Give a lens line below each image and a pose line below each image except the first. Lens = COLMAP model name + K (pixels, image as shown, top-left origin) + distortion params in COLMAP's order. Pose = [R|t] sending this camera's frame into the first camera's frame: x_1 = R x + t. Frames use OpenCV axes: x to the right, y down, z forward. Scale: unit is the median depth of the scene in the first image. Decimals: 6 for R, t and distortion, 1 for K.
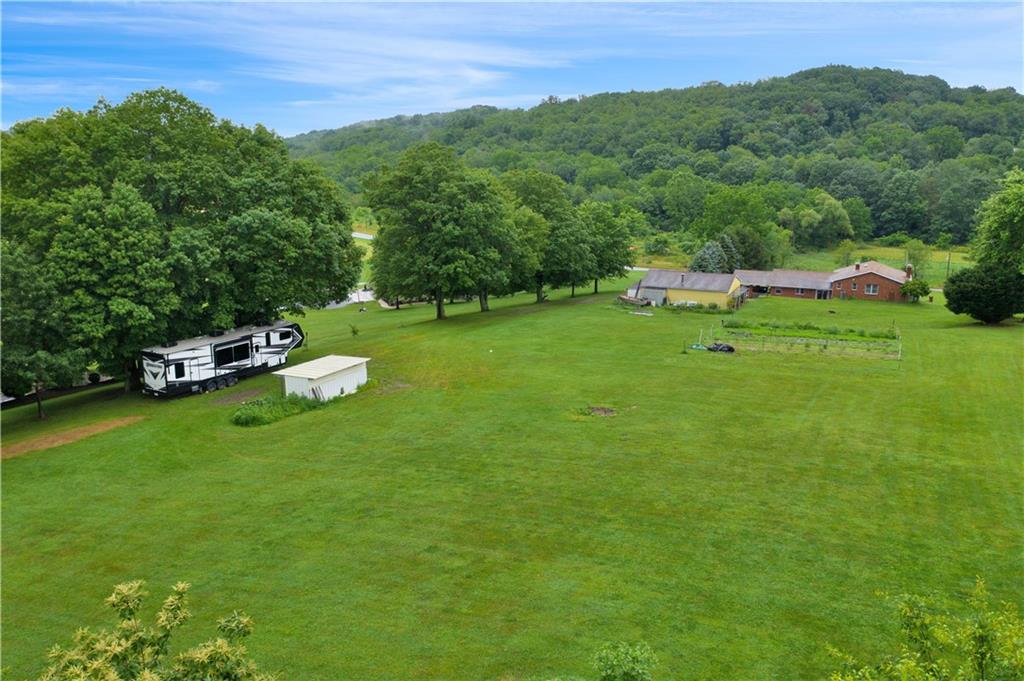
lens RADIAL K [[802.0, 0, 507.2], [0, 802.0, 338.1], [0, 0, 1]] dist [-0.013584, -0.002475]
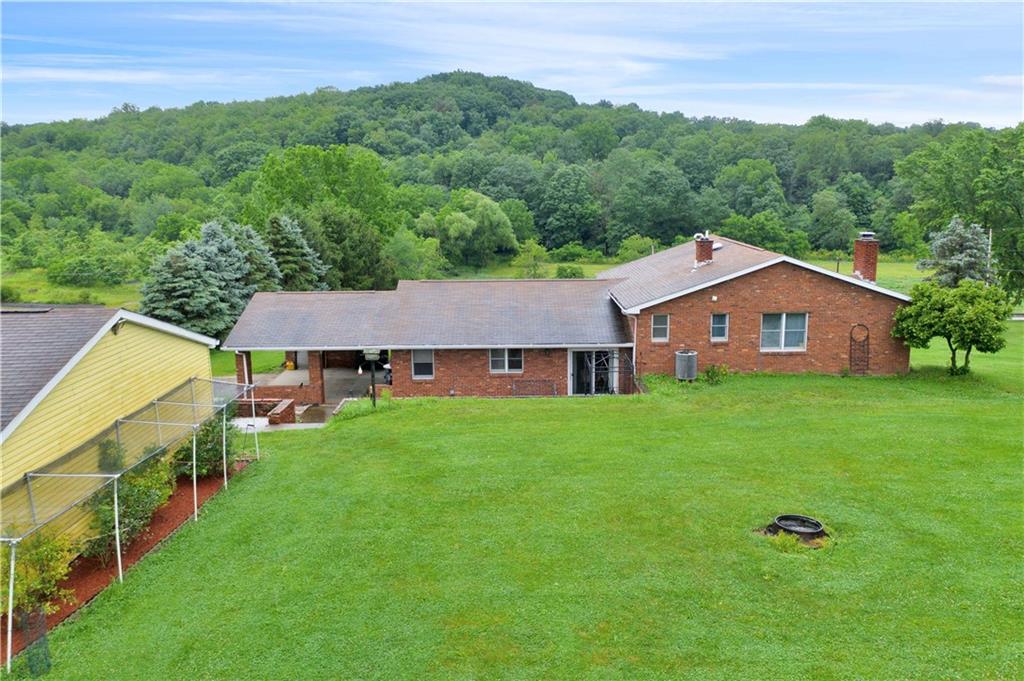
lens RADIAL K [[844.4, 0, 510.8], [0, 844.4, 339.7], [0, 0, 1]] dist [0.001189, 0.000274]
pose [[0.908534, -0.082603, 0.409564, 0.086042], [0.104468, 0.994037, -0.031258, -0.018711], [-0.404540, 0.071186, 0.911746, 0.251362]]
